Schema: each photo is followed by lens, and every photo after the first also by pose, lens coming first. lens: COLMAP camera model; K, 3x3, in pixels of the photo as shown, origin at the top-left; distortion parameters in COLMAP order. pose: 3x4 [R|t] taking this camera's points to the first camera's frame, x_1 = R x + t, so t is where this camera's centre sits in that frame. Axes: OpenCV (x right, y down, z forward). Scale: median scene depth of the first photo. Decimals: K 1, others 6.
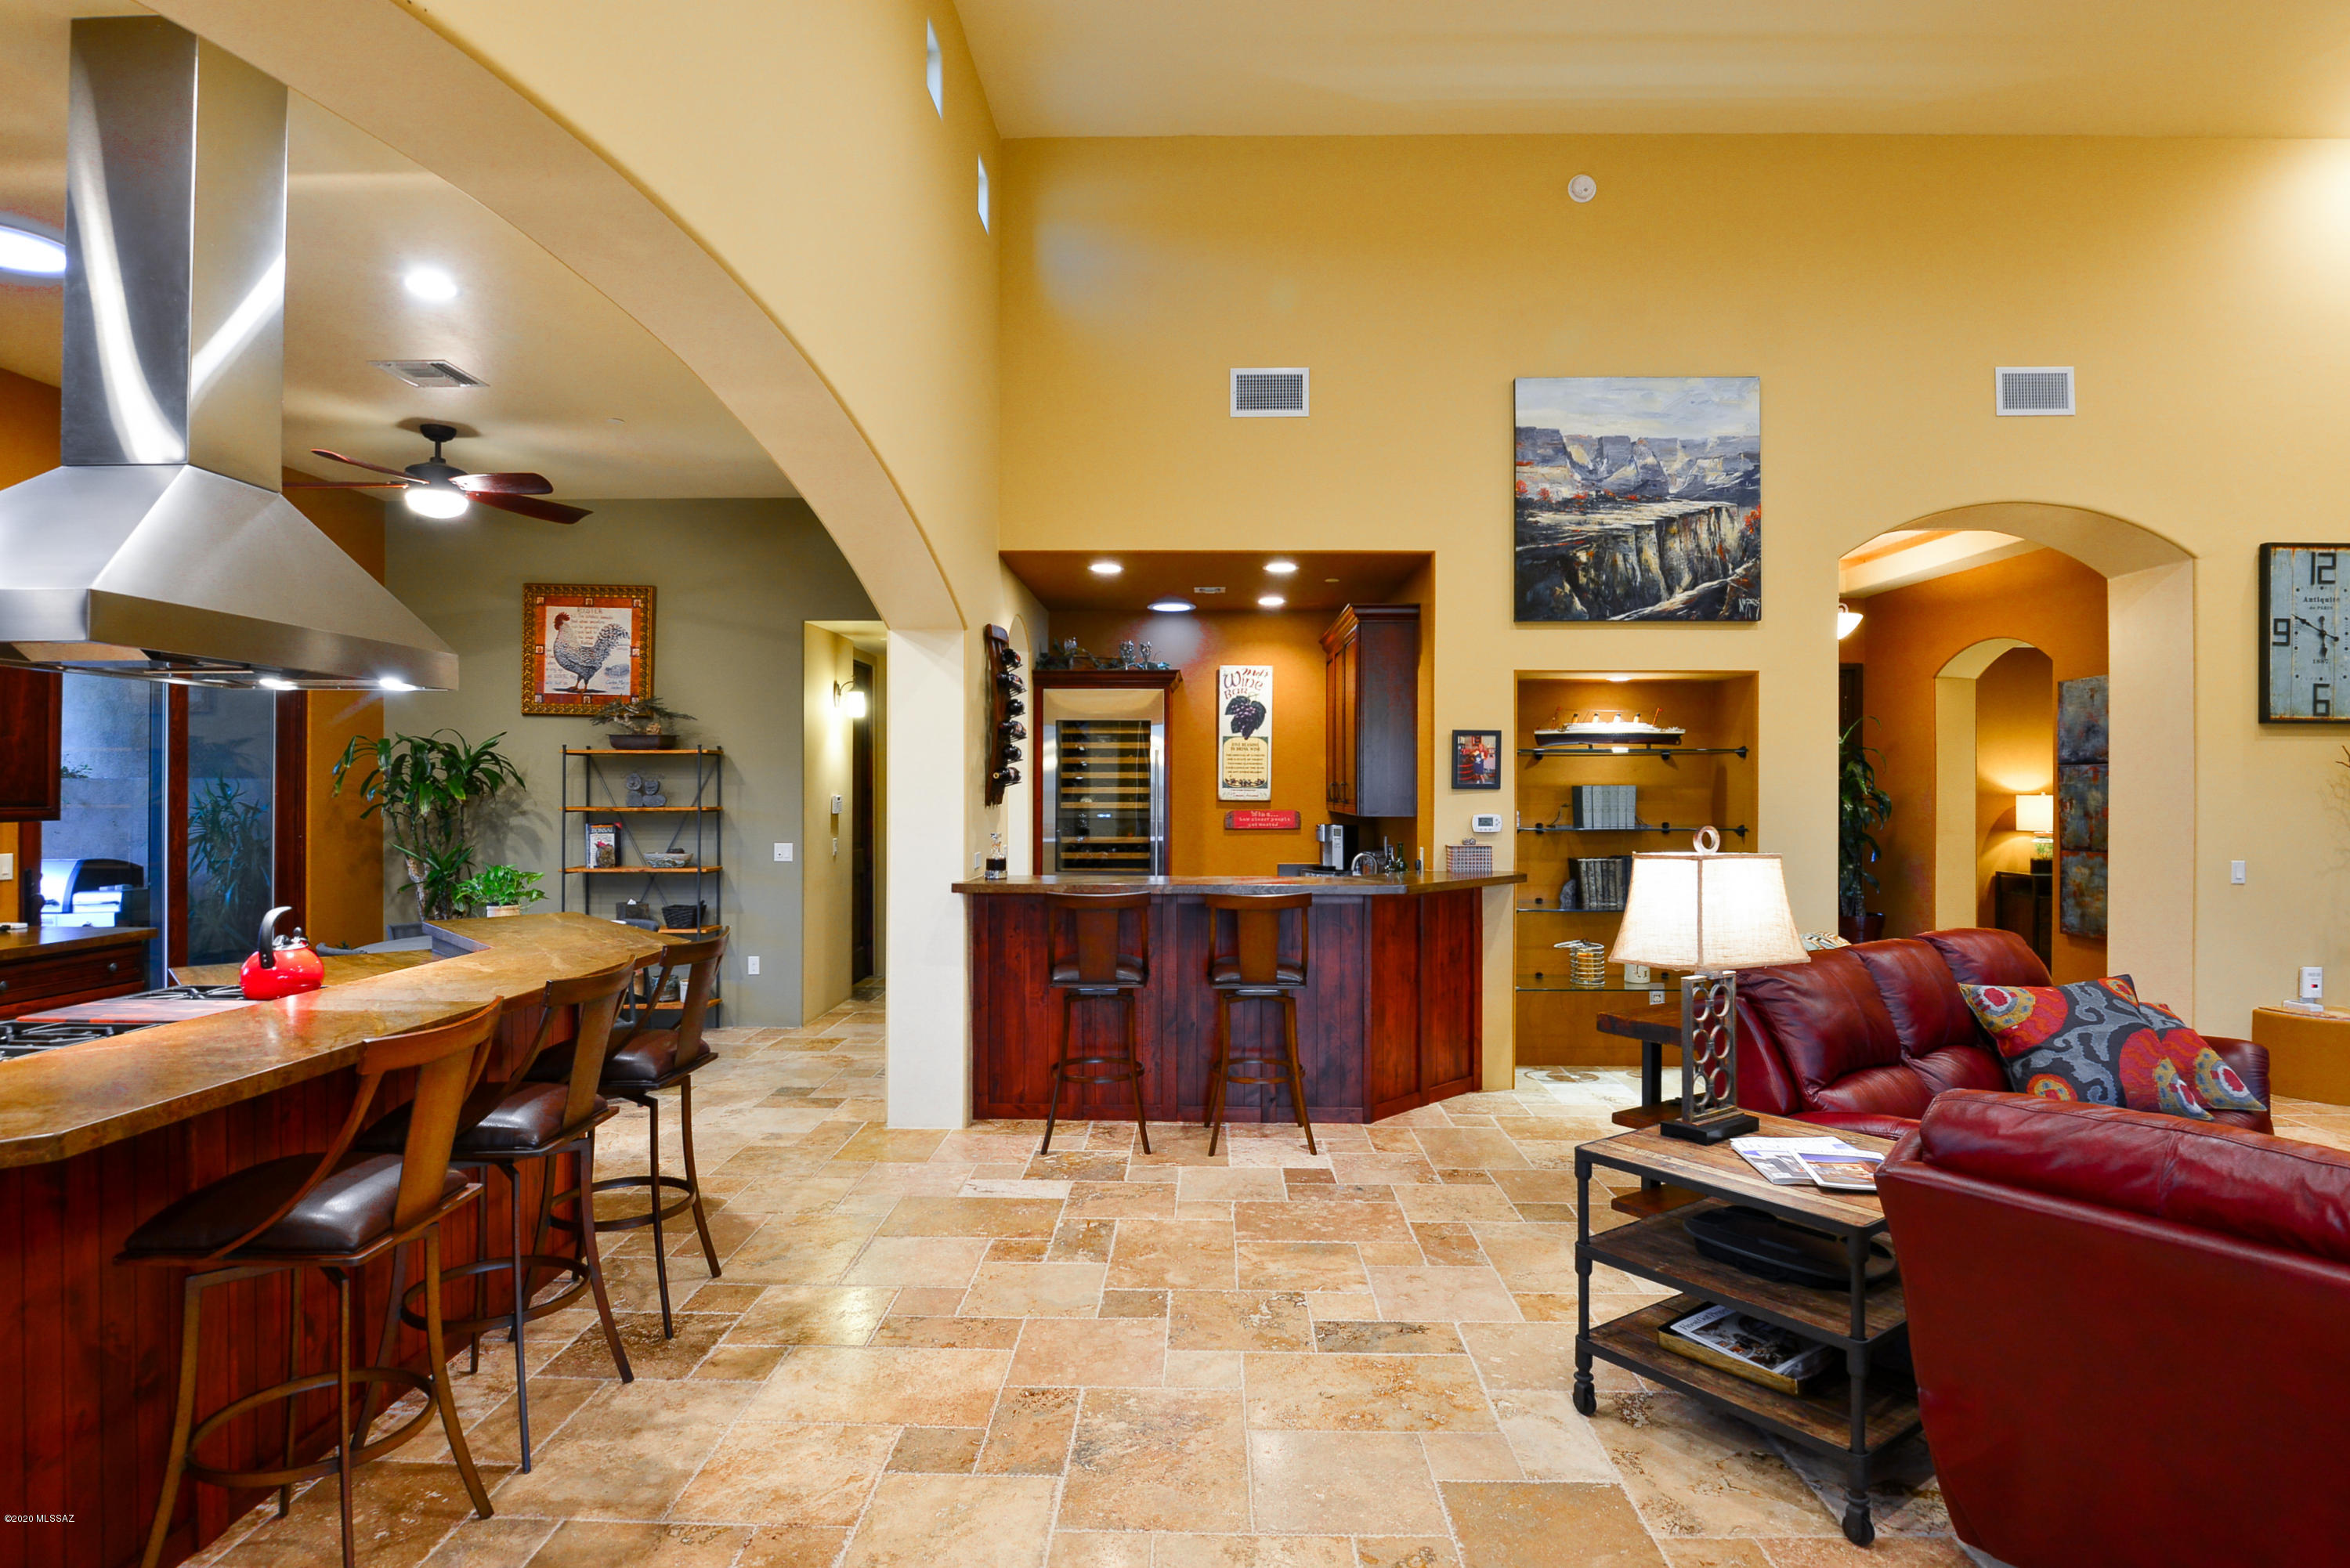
lens RADIAL K [[1228.9, 0, 1176.5], [0, 1228.9, 787.2], [0, 0, 1]] dist [-0.015553, -0.007217]
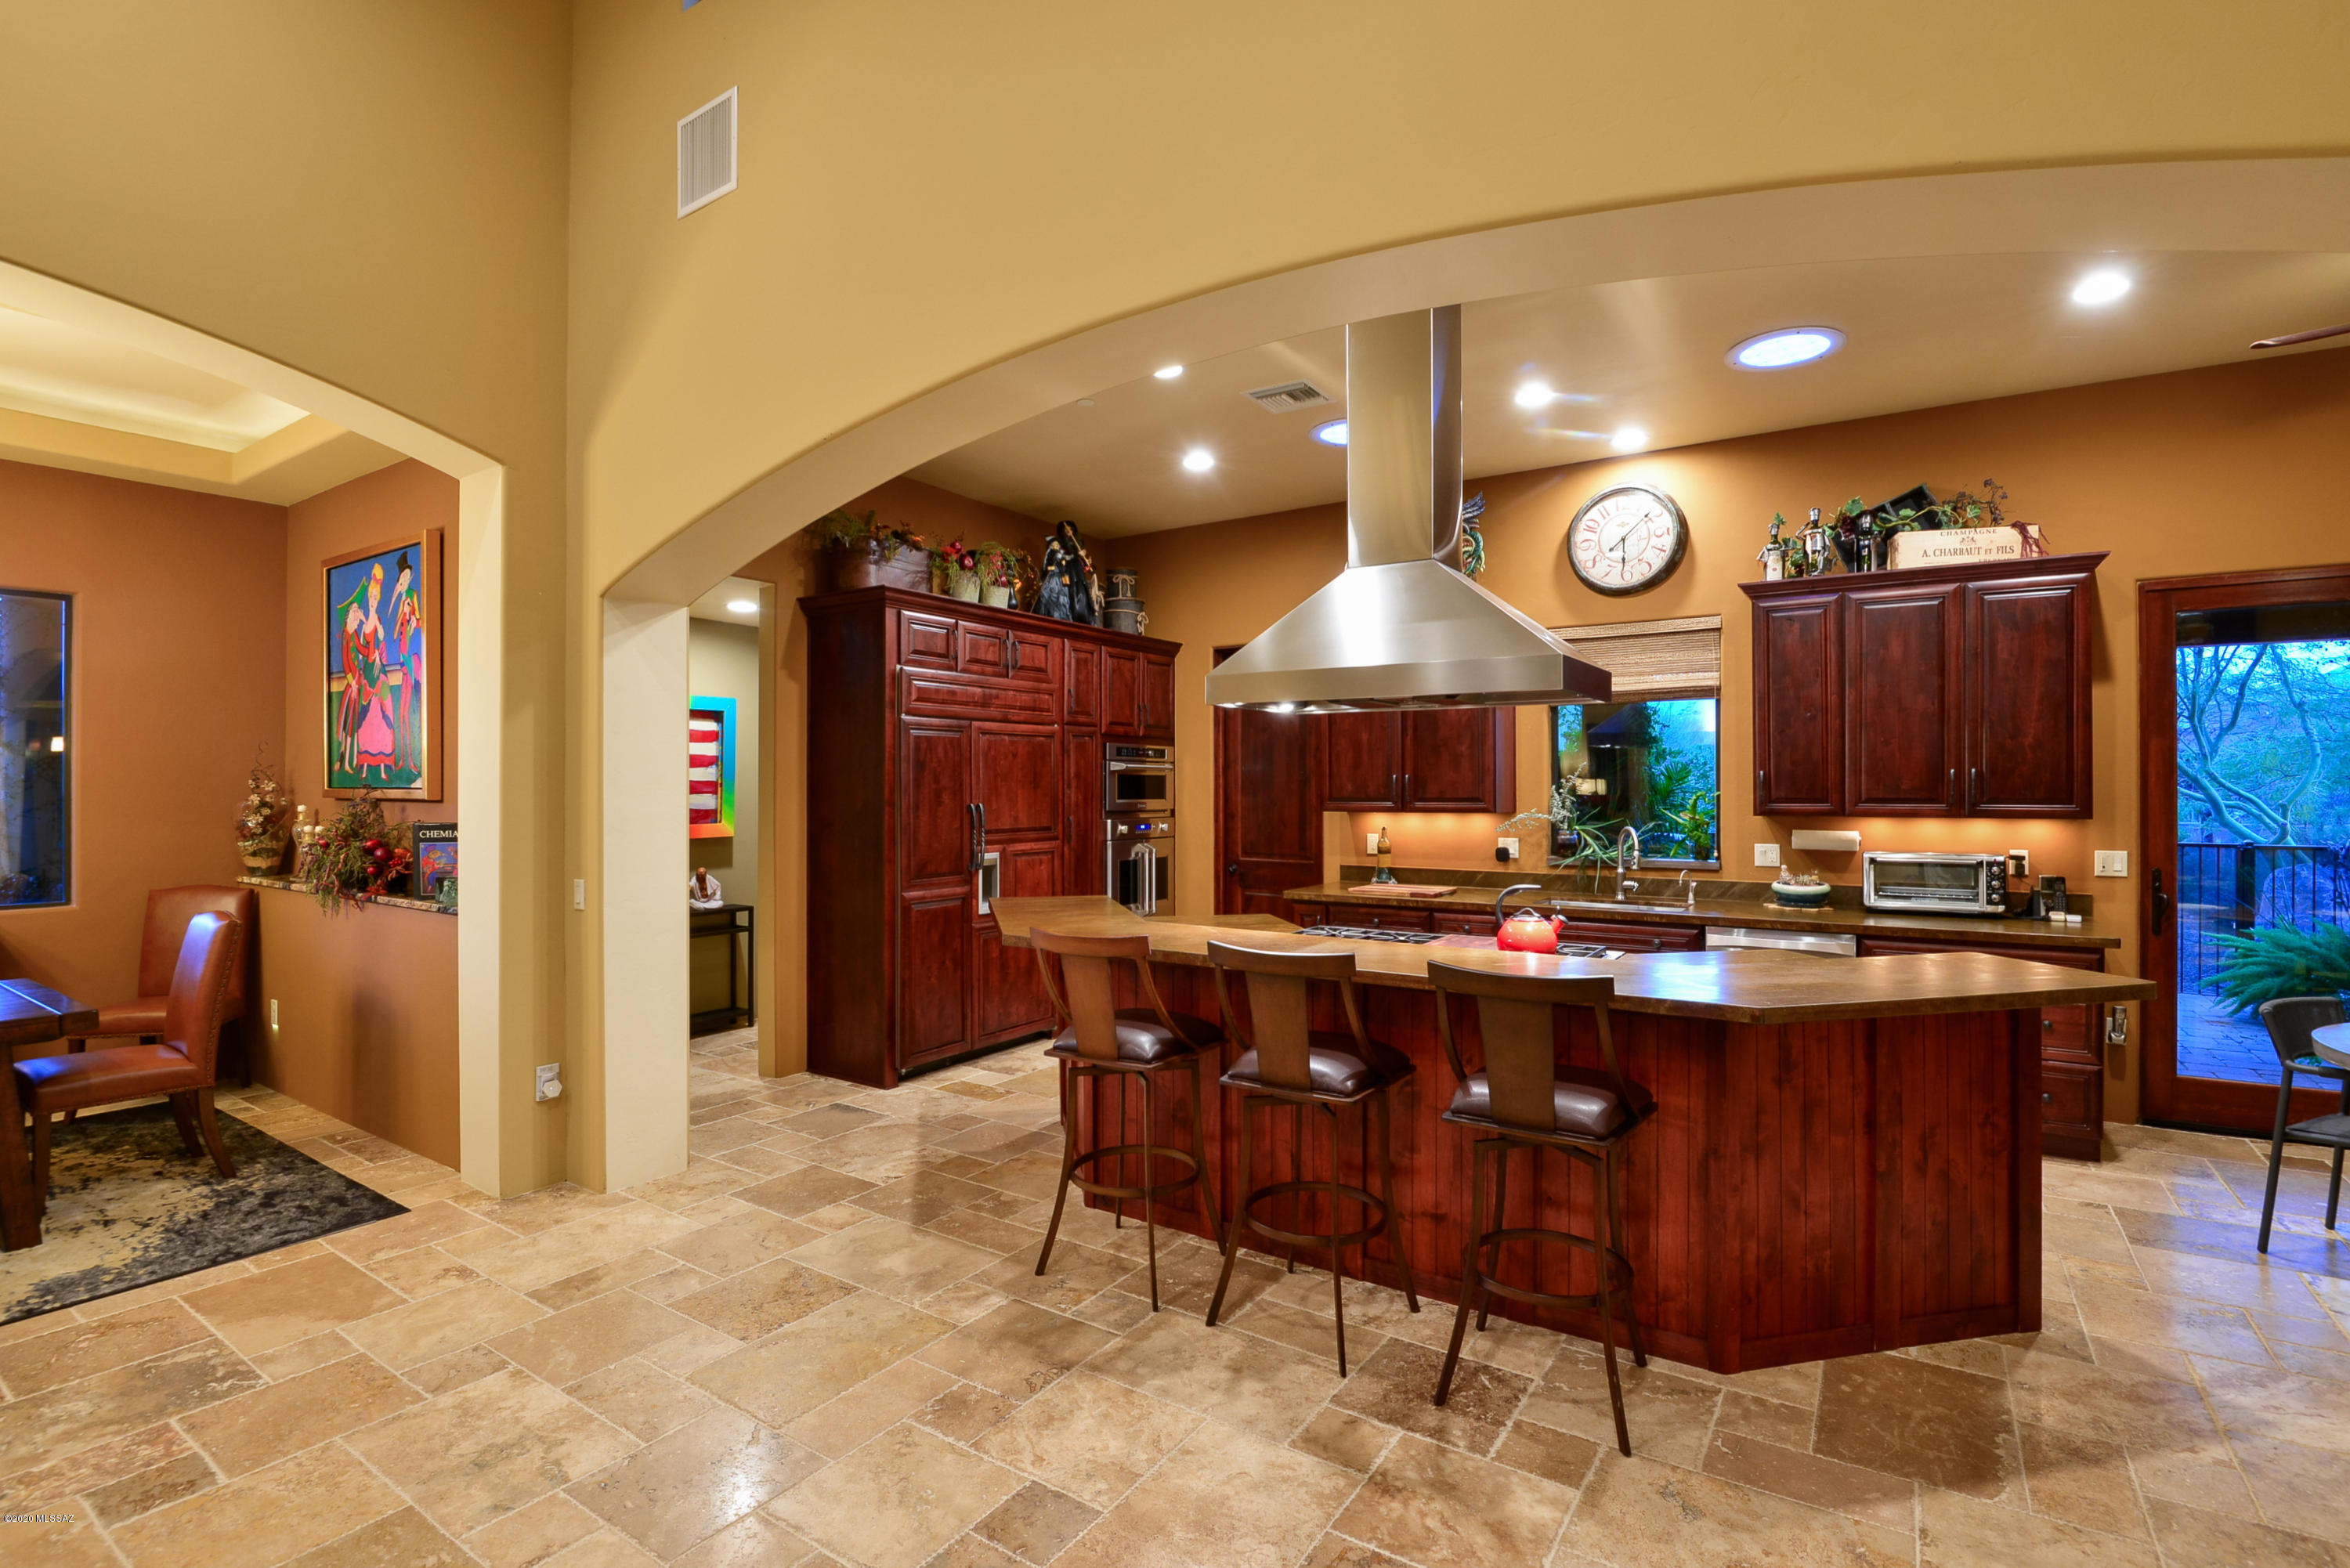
lens RADIAL K [[1098.2, 0, 1174.5], [0, 1098.2, 774.1], [0, 0, 1]] dist [-0.010326, -0.007933]
pose [[-0.533929, -0.010549, -0.845464, 0.197934], [-0.001438, 0.999932, -0.011568, 0.001395], [0.845528, -0.004961, -0.533908, 0.691736]]
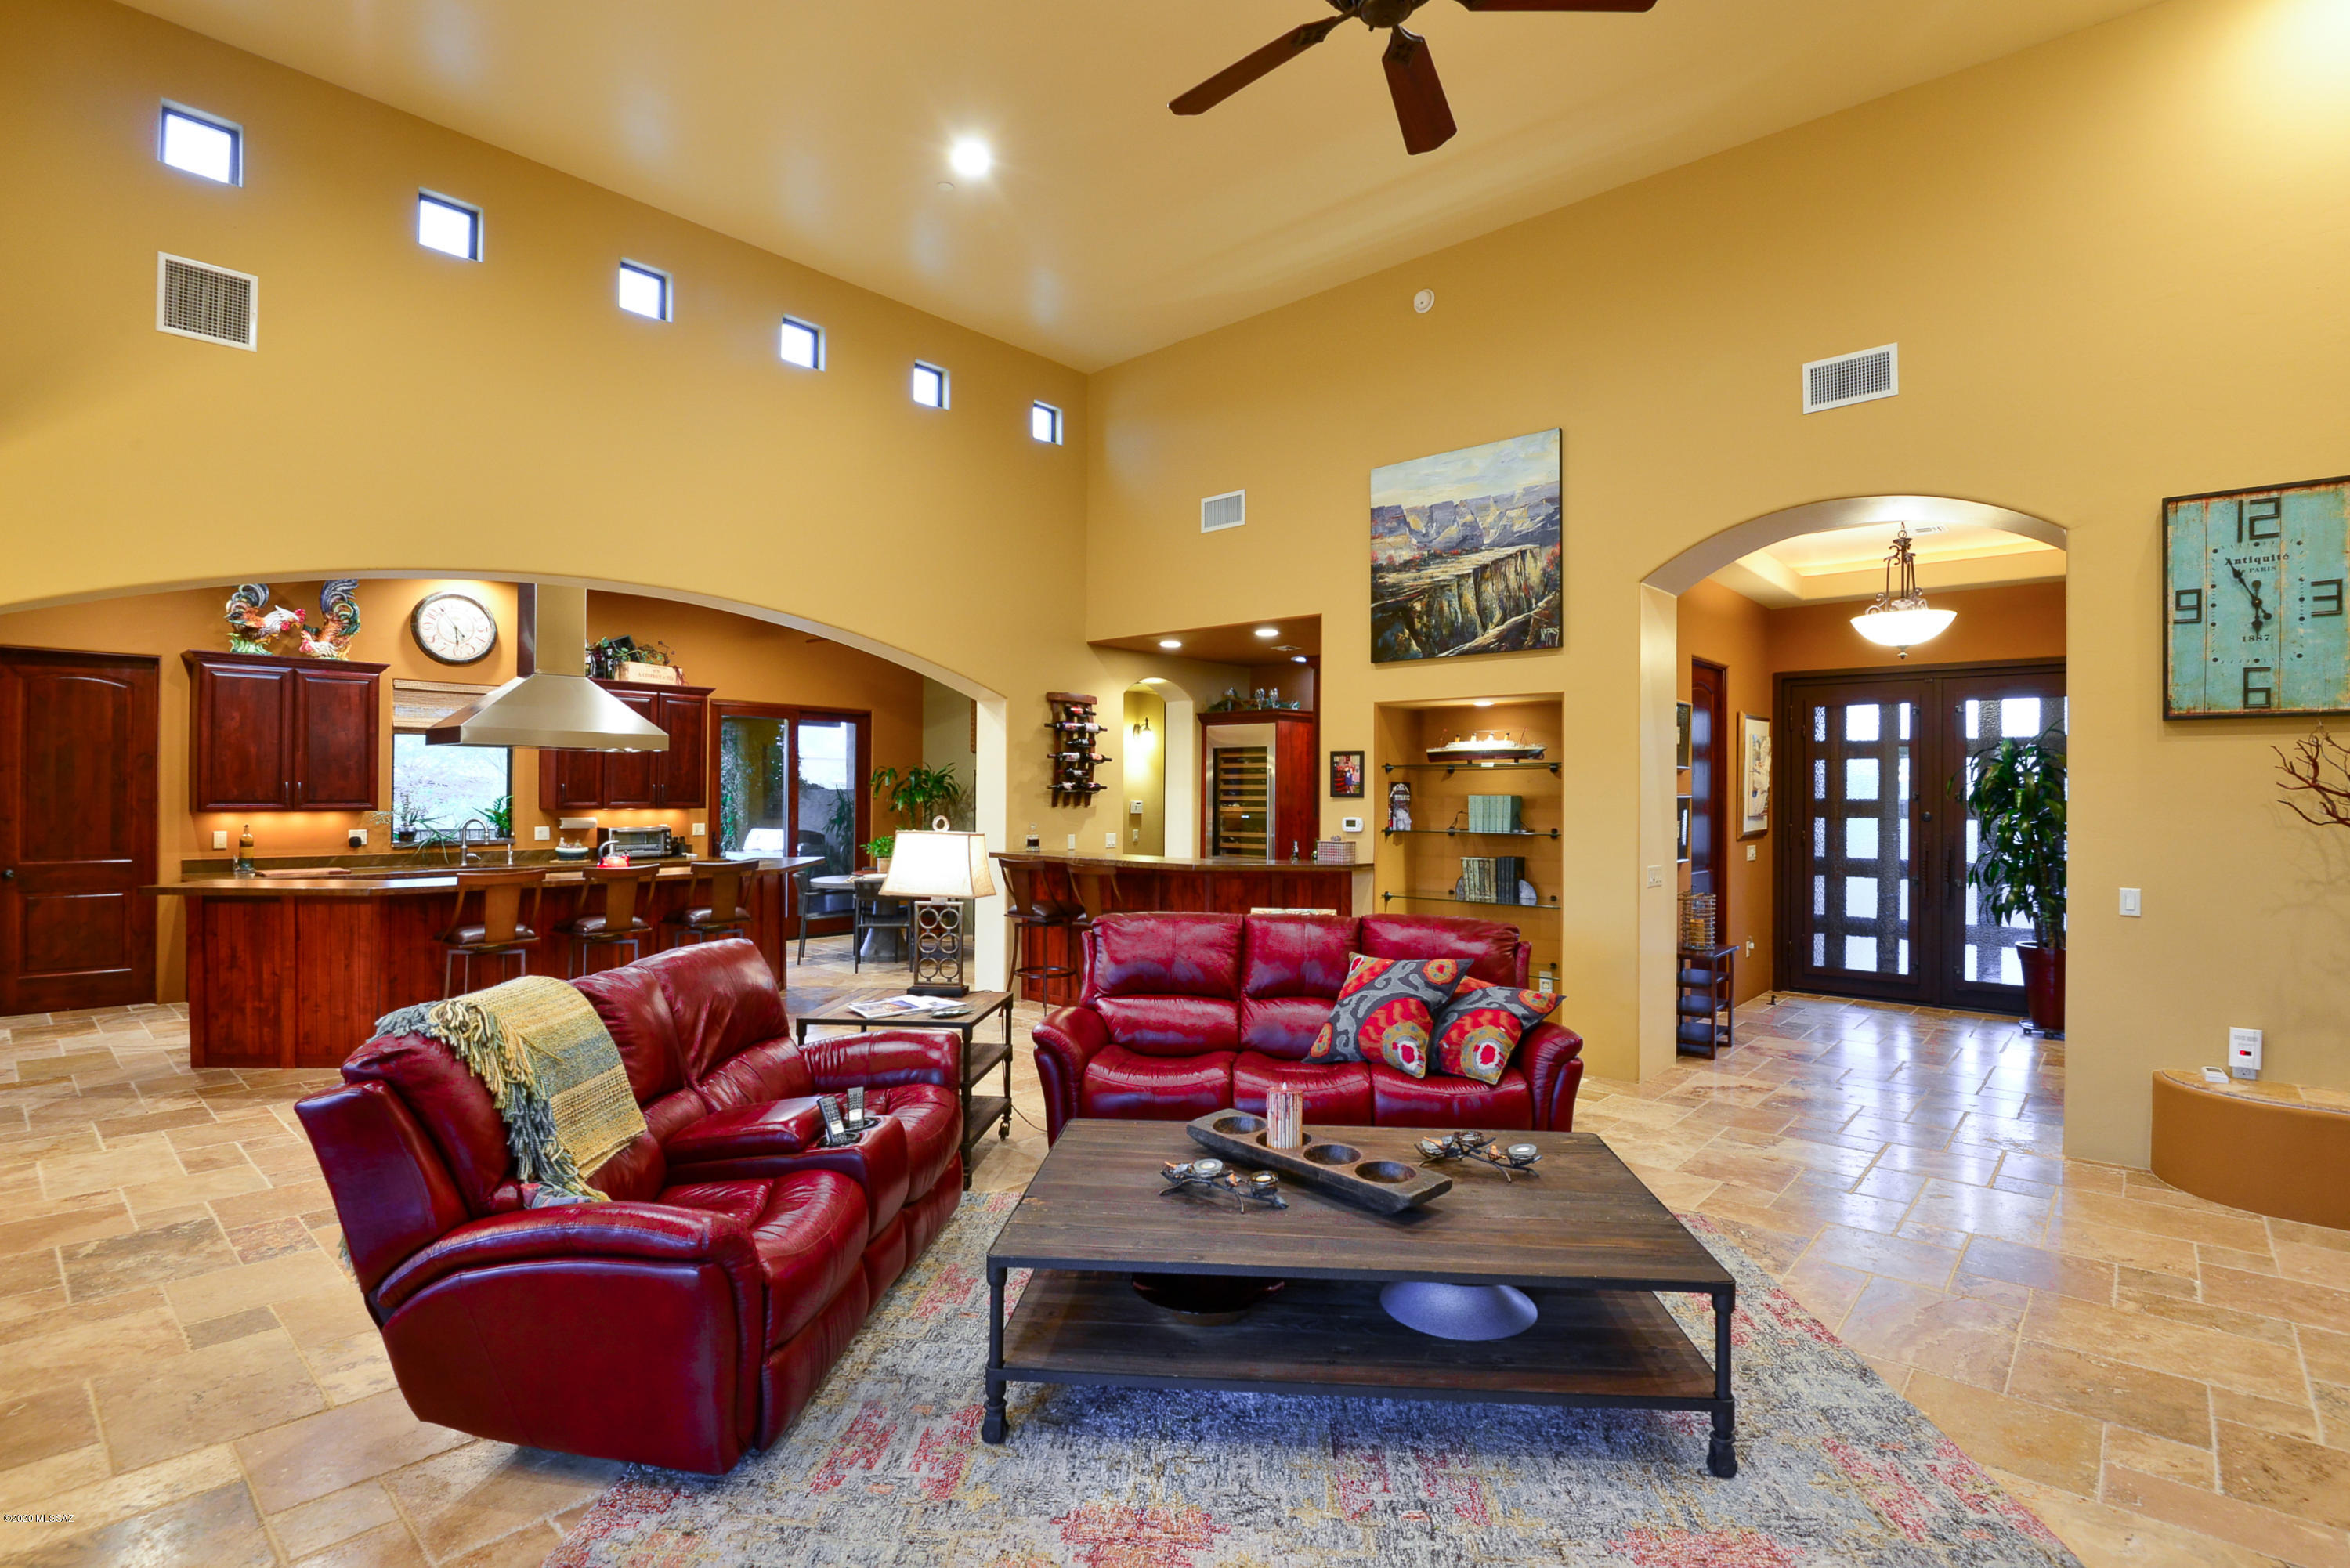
lens RADIAL K [[1098.2, 0, 1190.4], [0, 1098.2, 792.7], [0, 0, 1]] dist [-0.010326, -0.007933]
pose [[0.769530, 0.001527, -0.638609, 0.850748], [-0.005295, 0.999978, -0.003989, 0.001946], [0.638589, 0.006452, 0.769521, 0.021028]]
